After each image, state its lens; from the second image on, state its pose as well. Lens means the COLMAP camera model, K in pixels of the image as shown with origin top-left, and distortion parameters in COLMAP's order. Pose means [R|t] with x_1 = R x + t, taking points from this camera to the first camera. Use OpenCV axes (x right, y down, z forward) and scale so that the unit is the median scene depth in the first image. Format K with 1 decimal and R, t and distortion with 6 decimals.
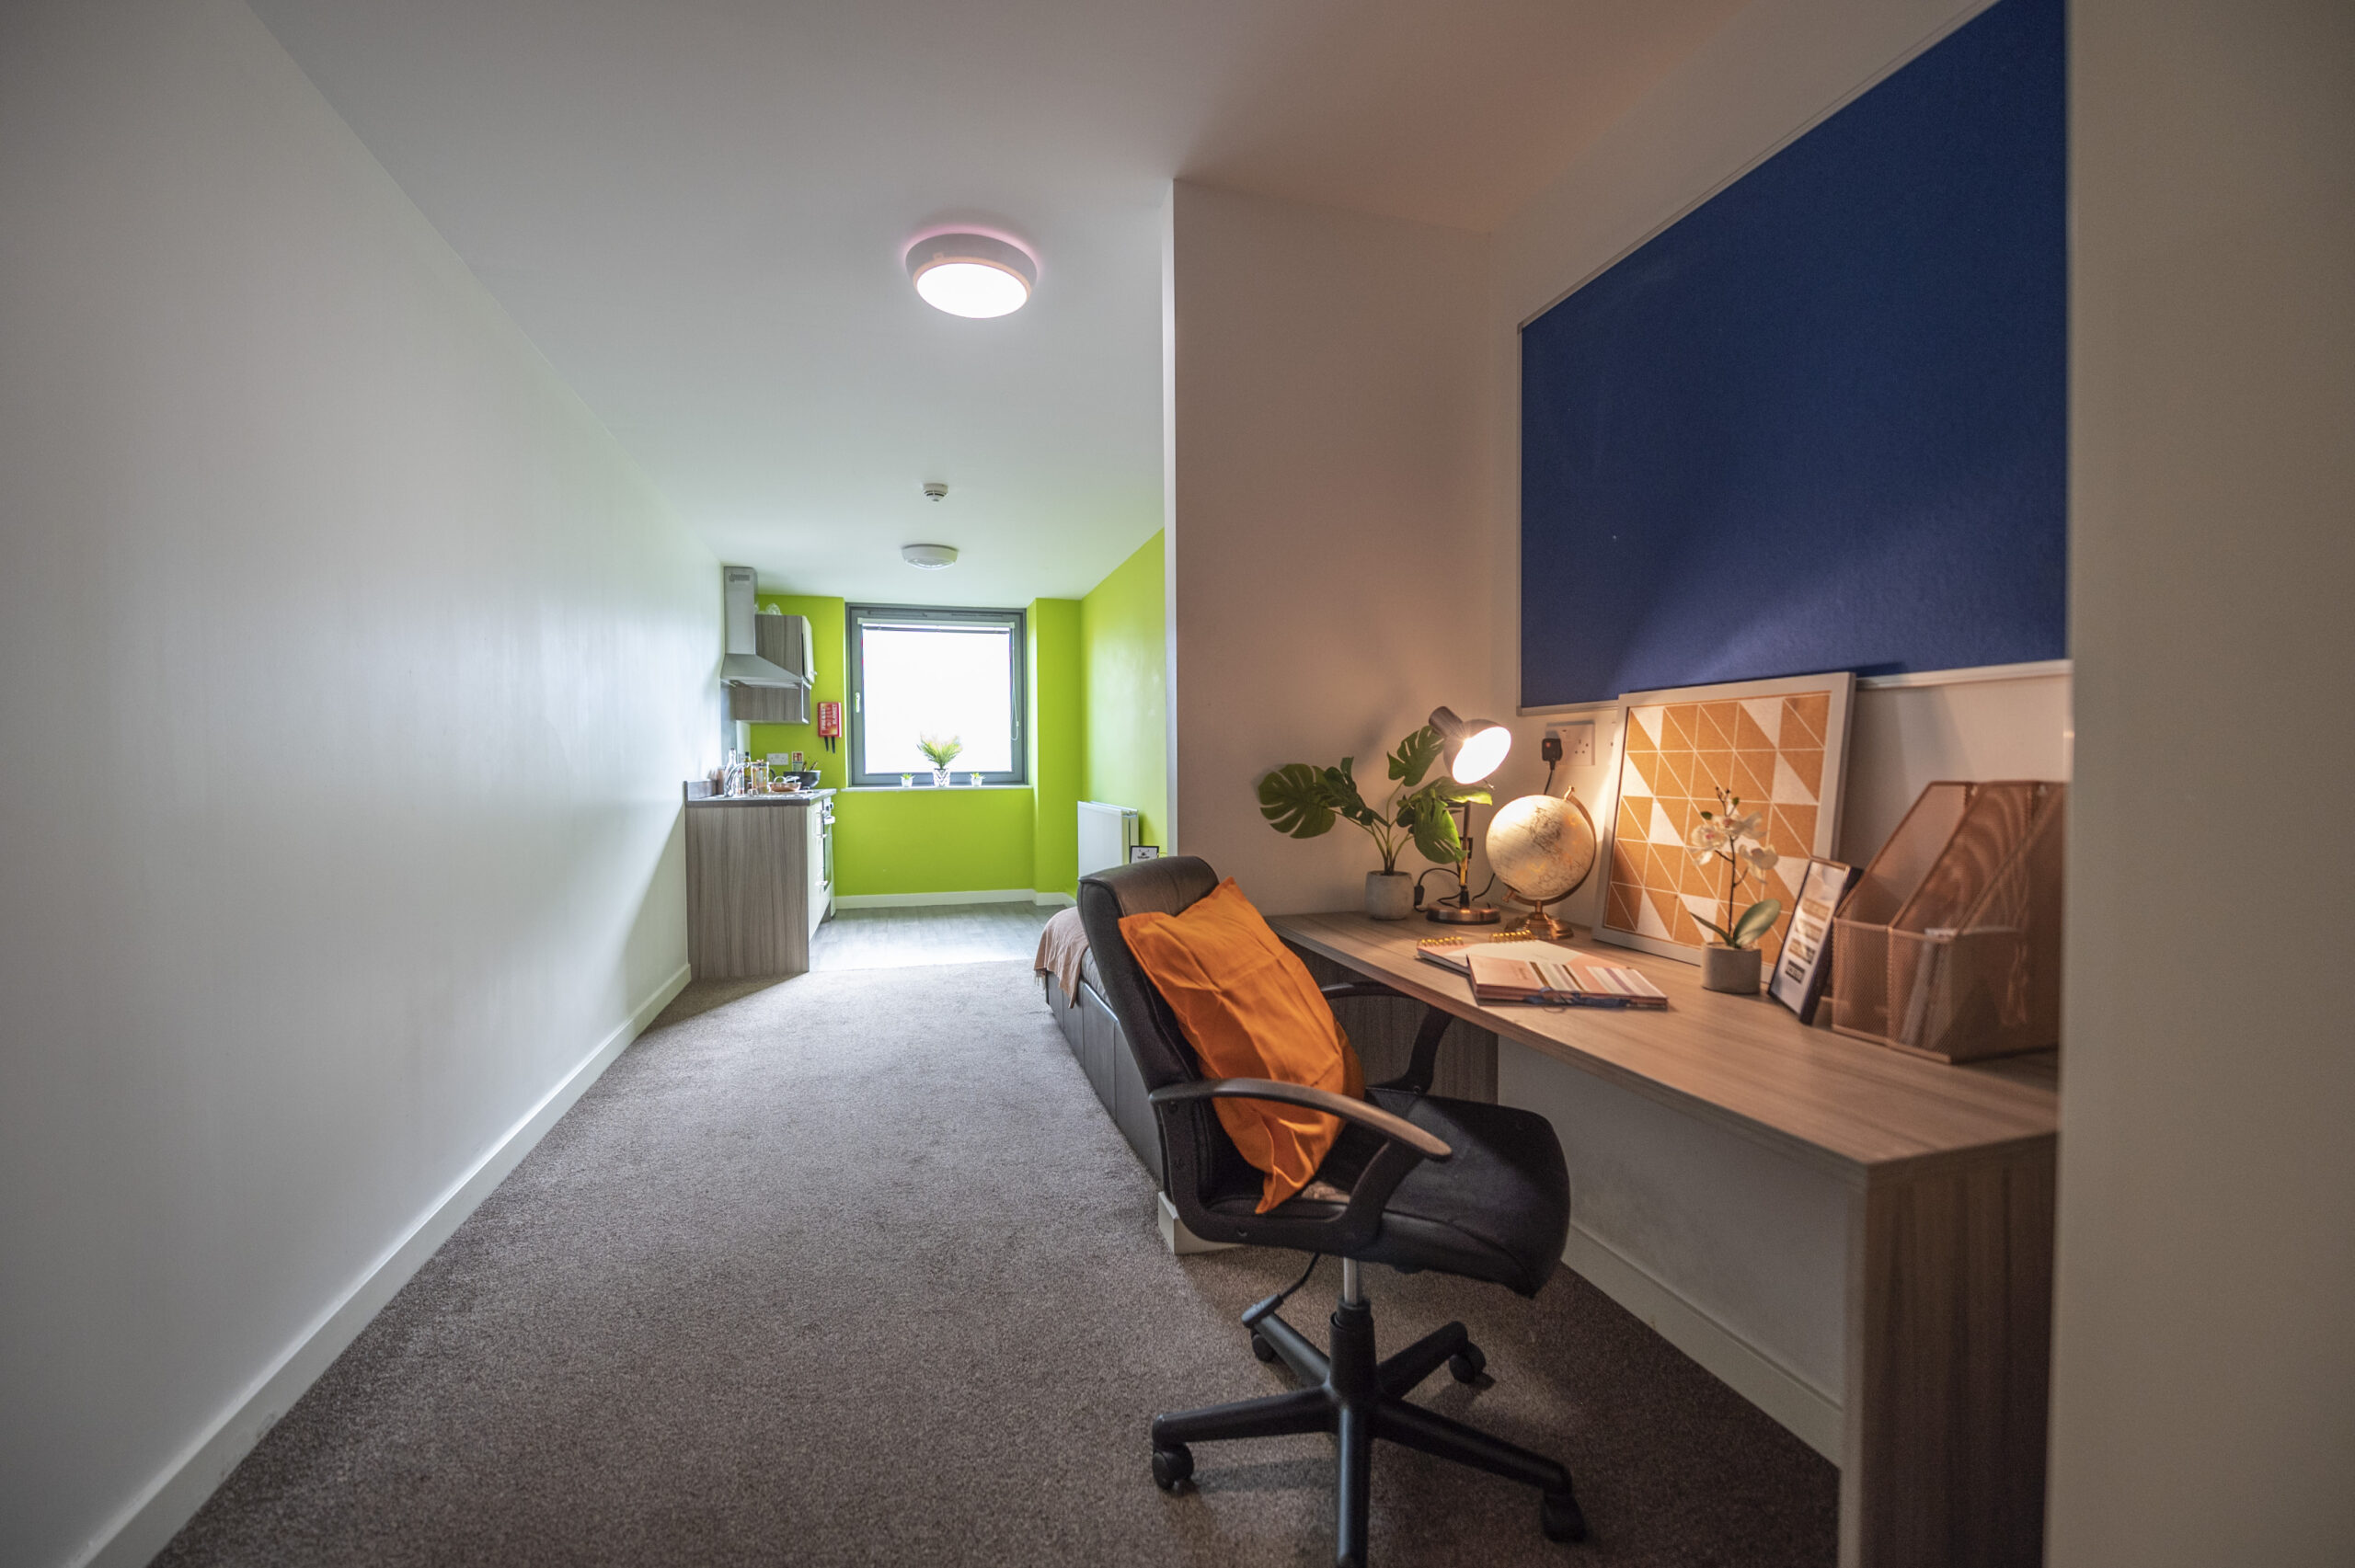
lens RADIAL K [[920.9, 0, 1177.5], [0, 920.9, 784.0], [0, 0, 1]] dist [-0.000743, -0.000047]
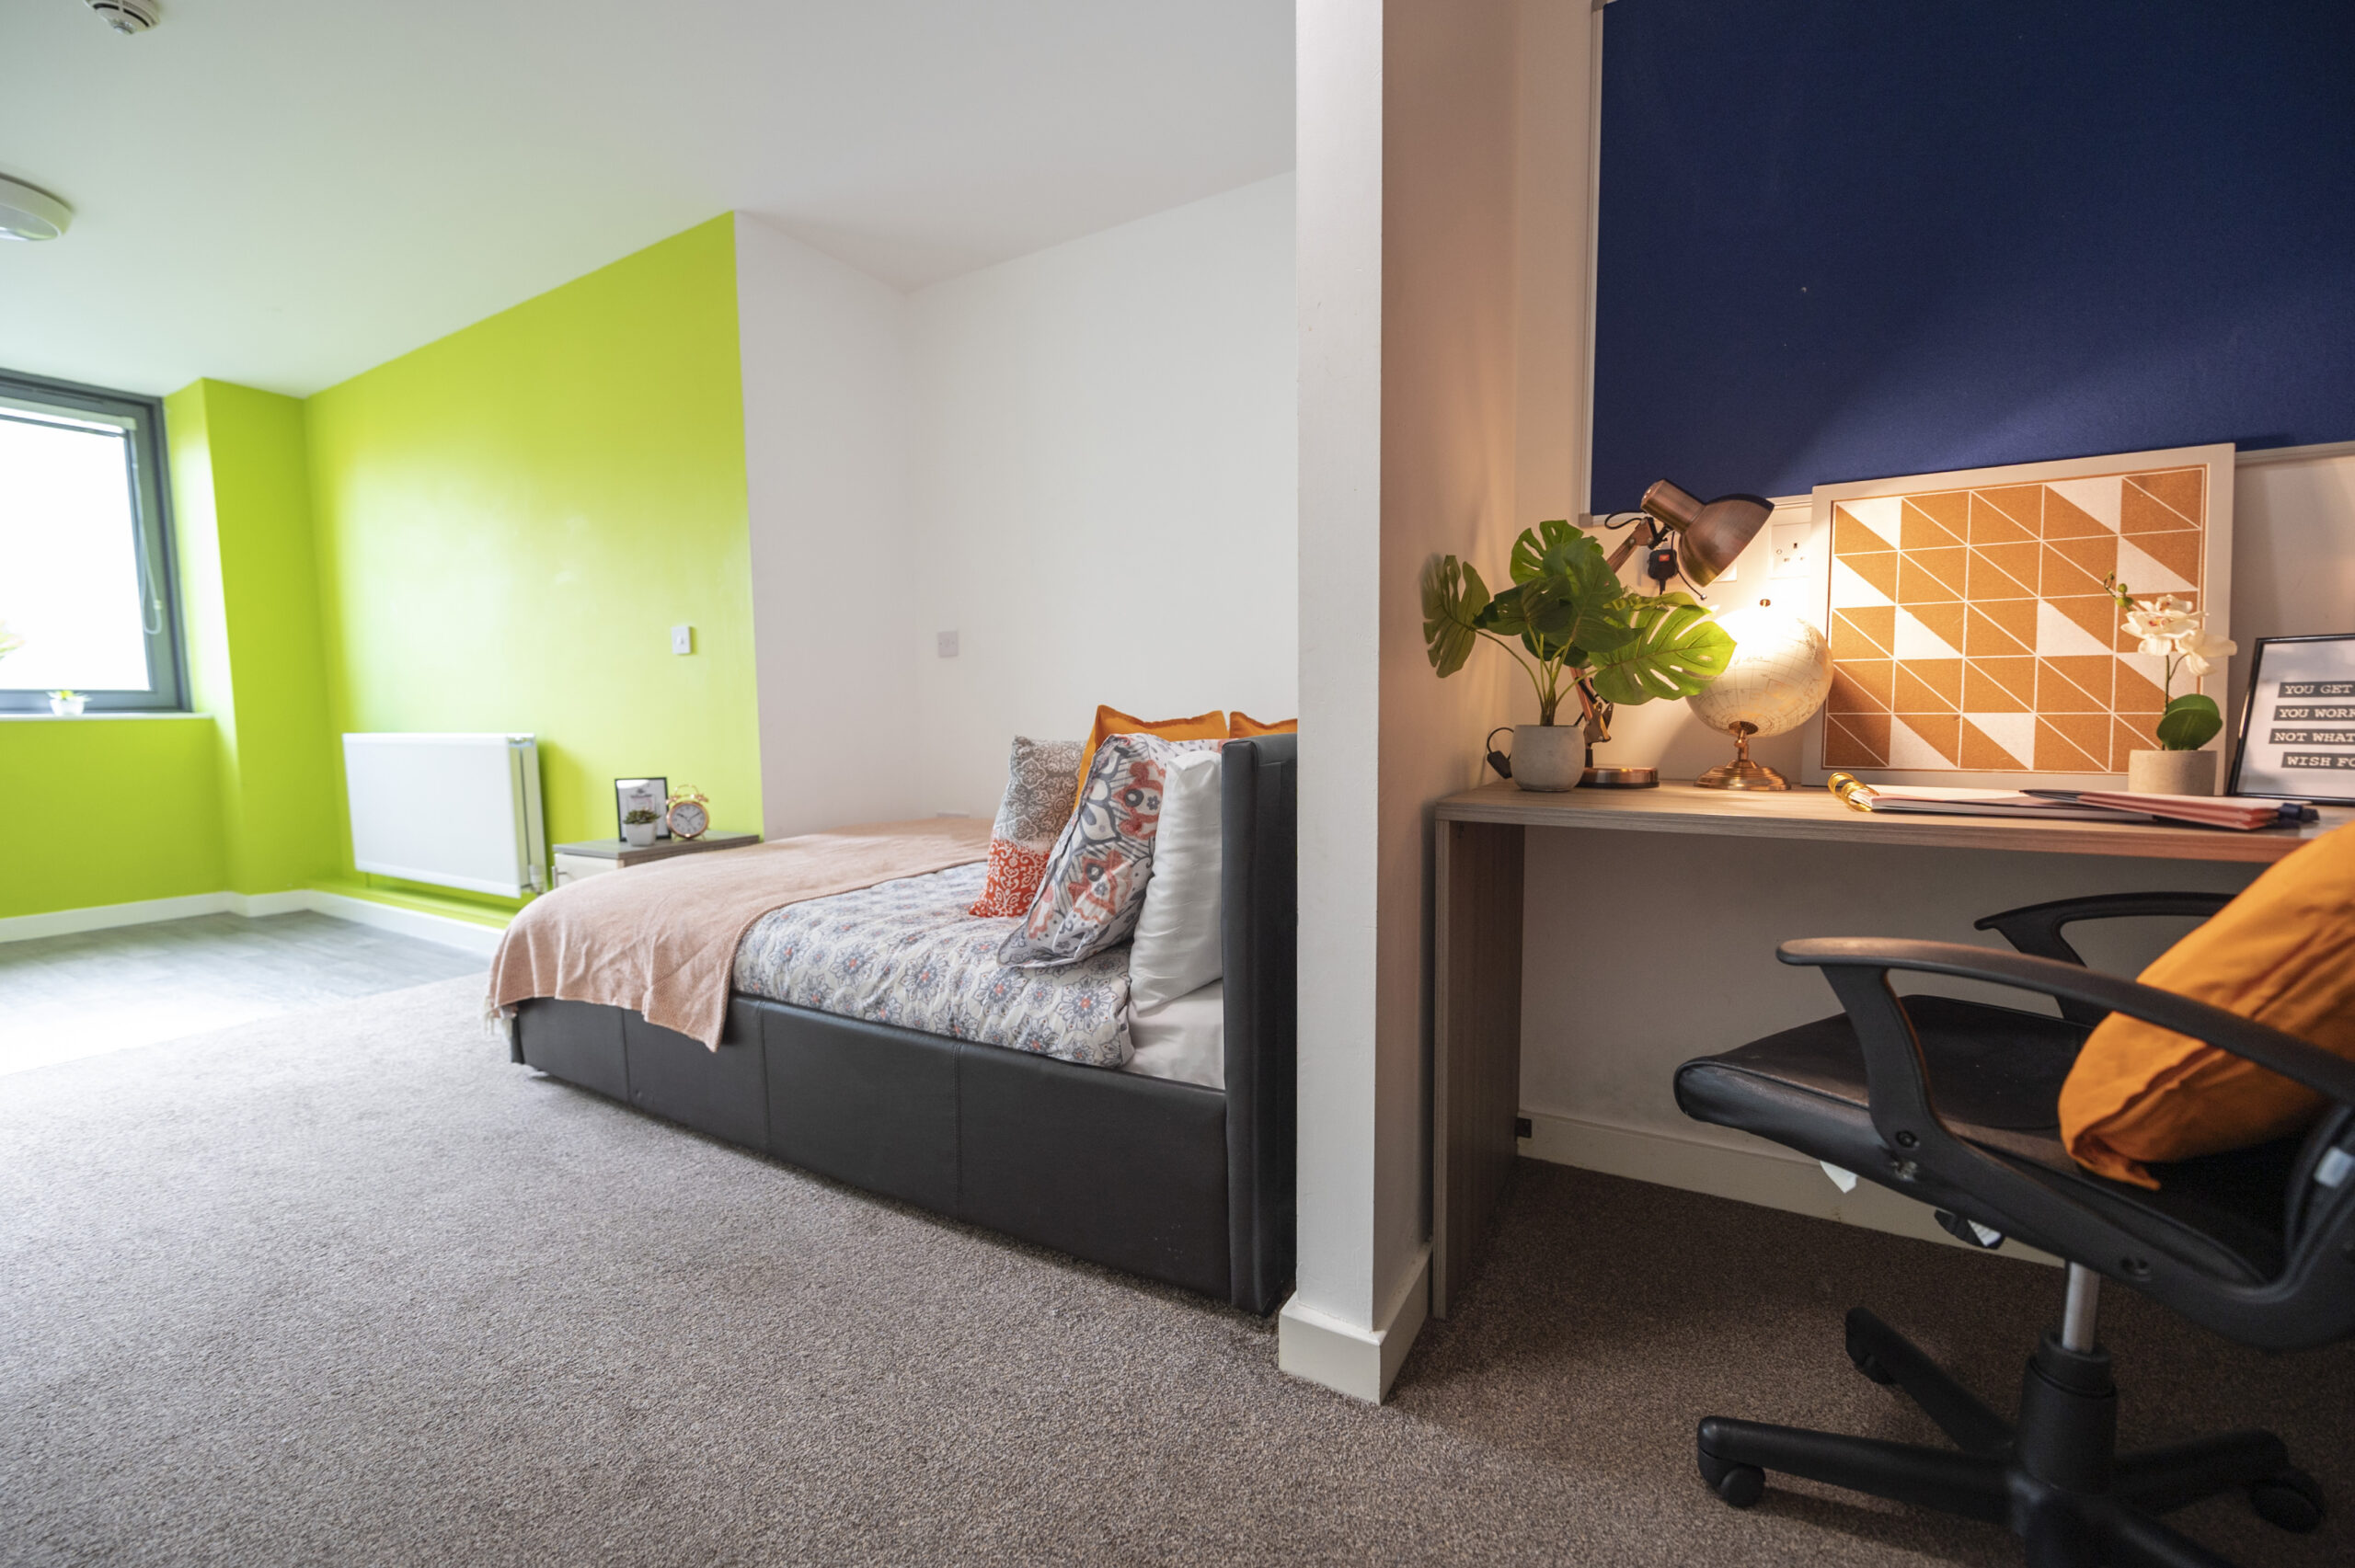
lens RADIAL K [[957.2, 0, 1177.5], [0, 957.2, 784.0], [0, 0, 1]] dist [-0.007273, -0.000228]
pose [[0.741671, -0.060868, 0.667996, -0.540581], [0.022619, 0.997577, 0.065786, 0.101488], [-0.670382, -0.033682, 0.741251, 0.767081]]
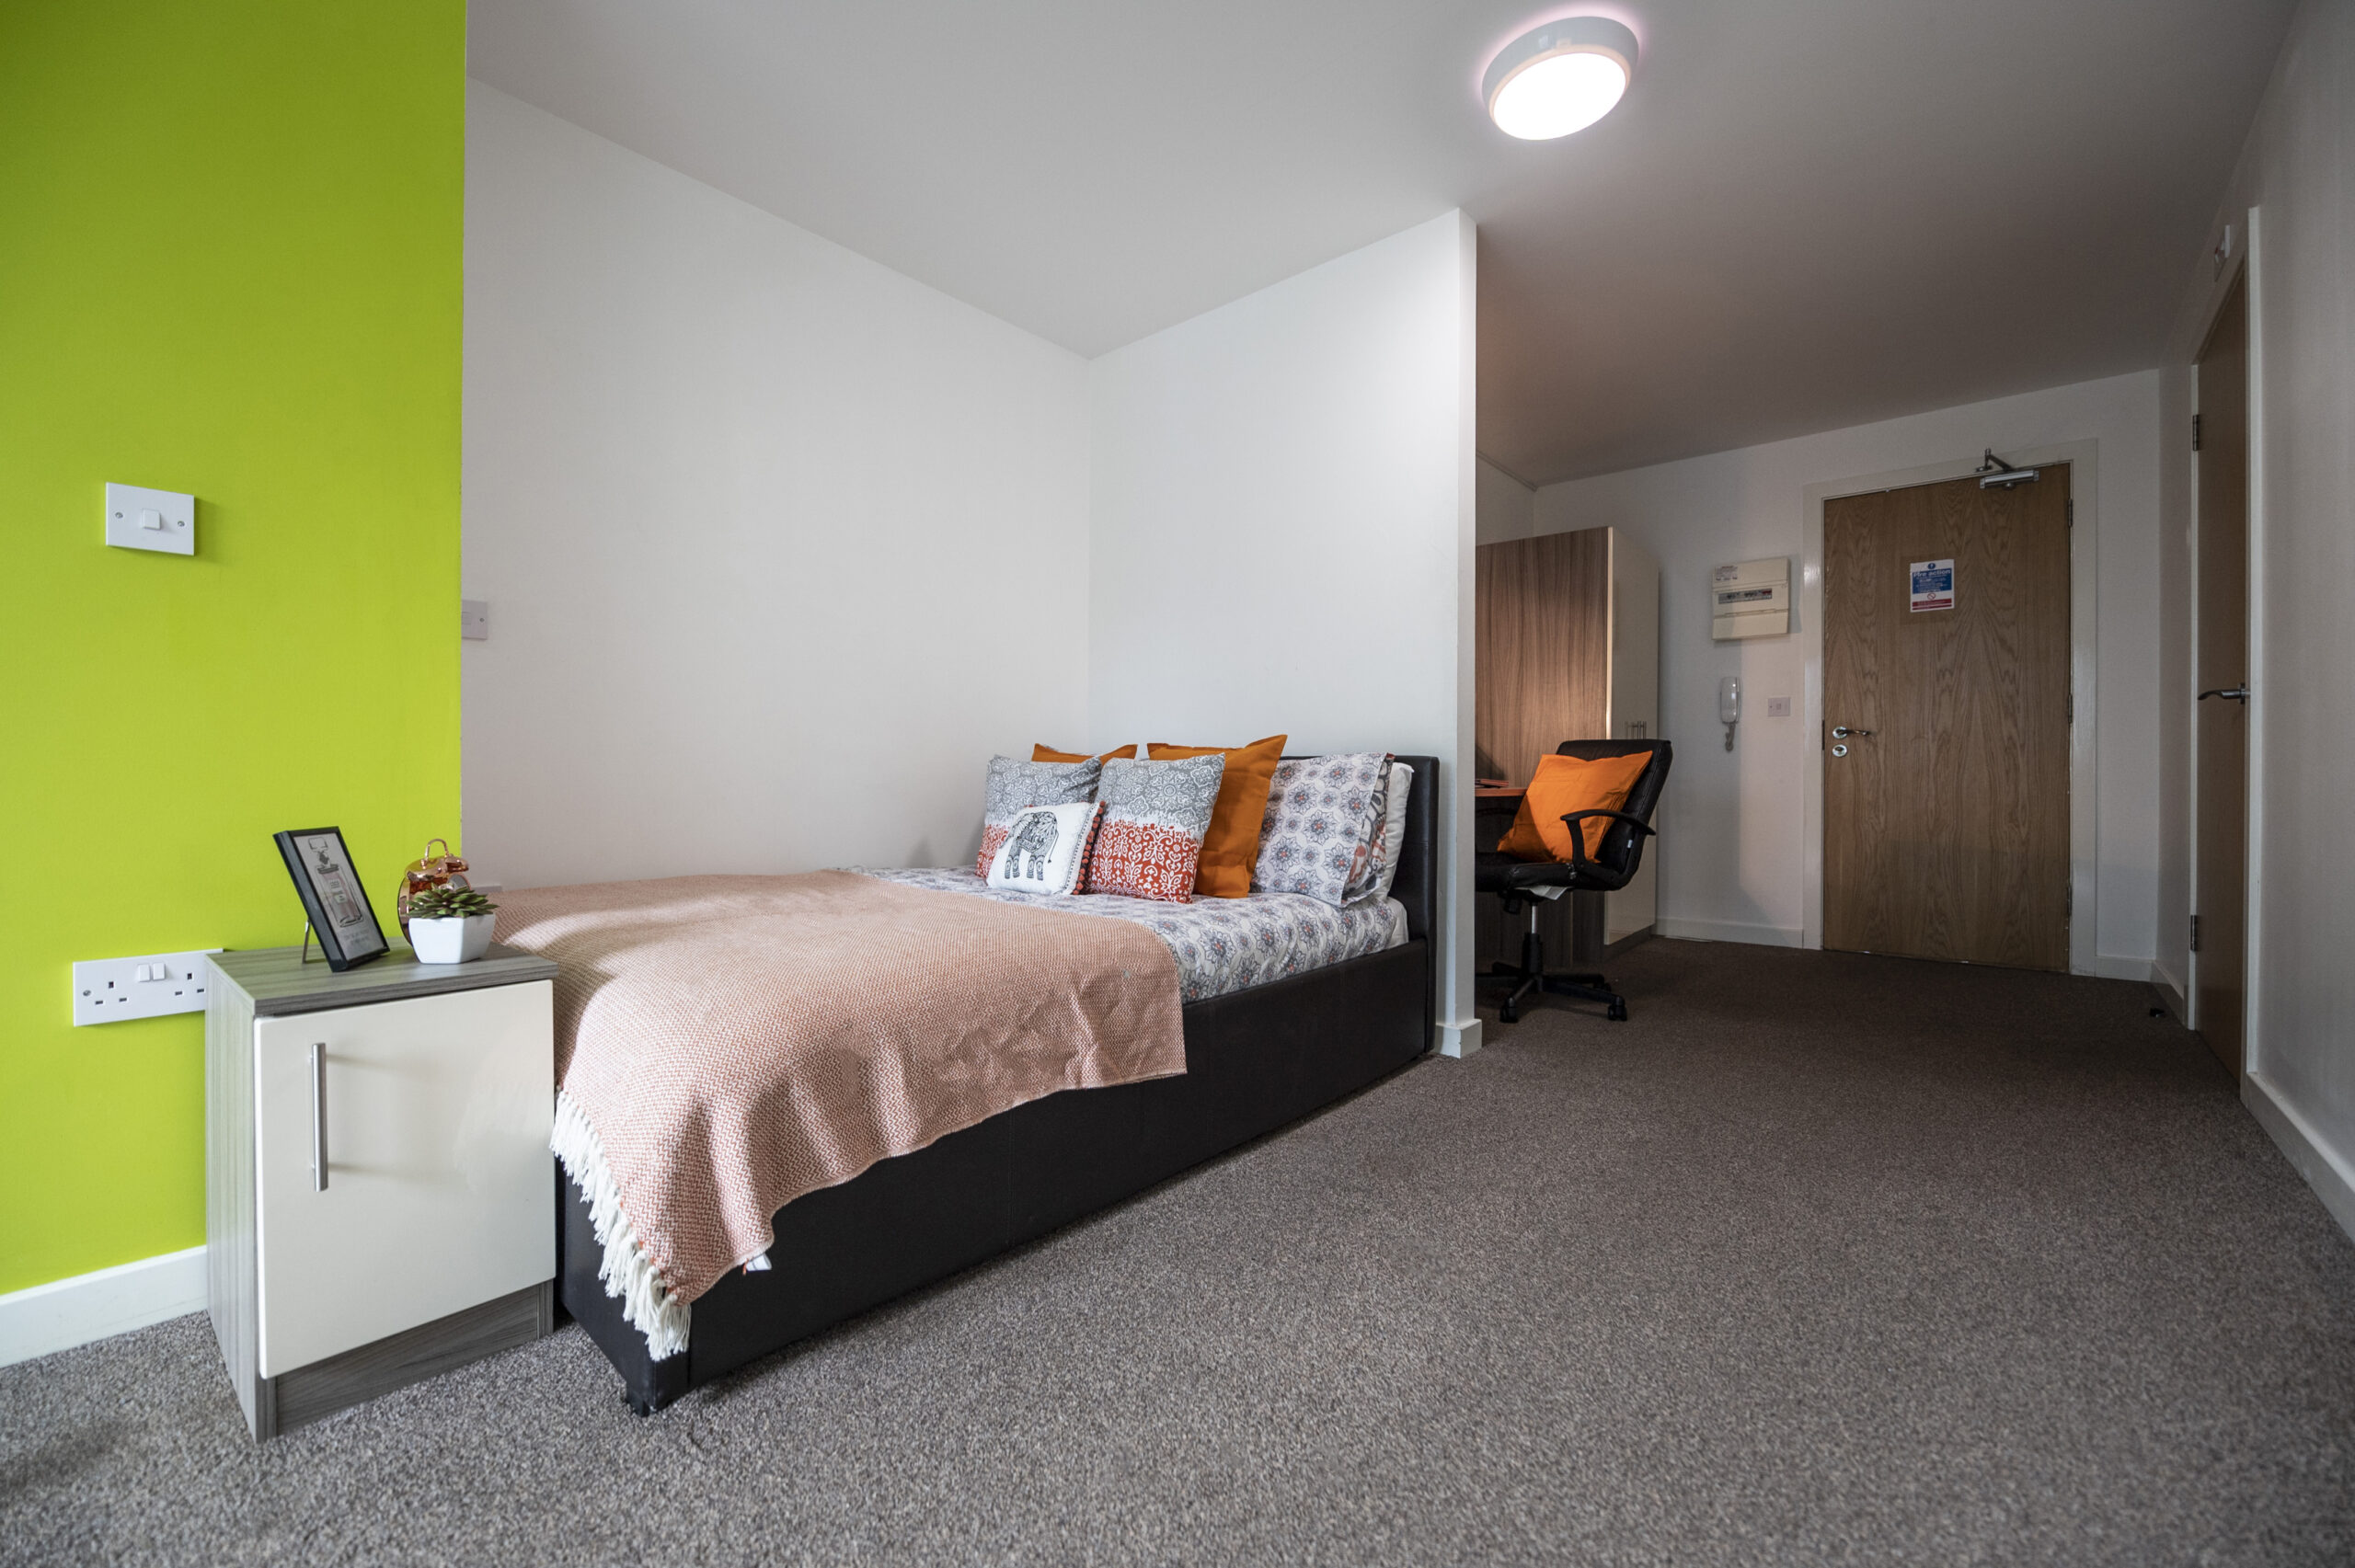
lens RADIAL K [[957.2, 0, 1177.5], [0, 957.2, 784.0], [0, 0, 1]] dist [-0.007273, -0.000228]
pose [[-0.526204, -0.000164, 0.850358, -1.085927], [0.010060, 0.999929, 0.006418, 0.145707], [-0.850299, 0.011932, -0.526165, 2.428417]]
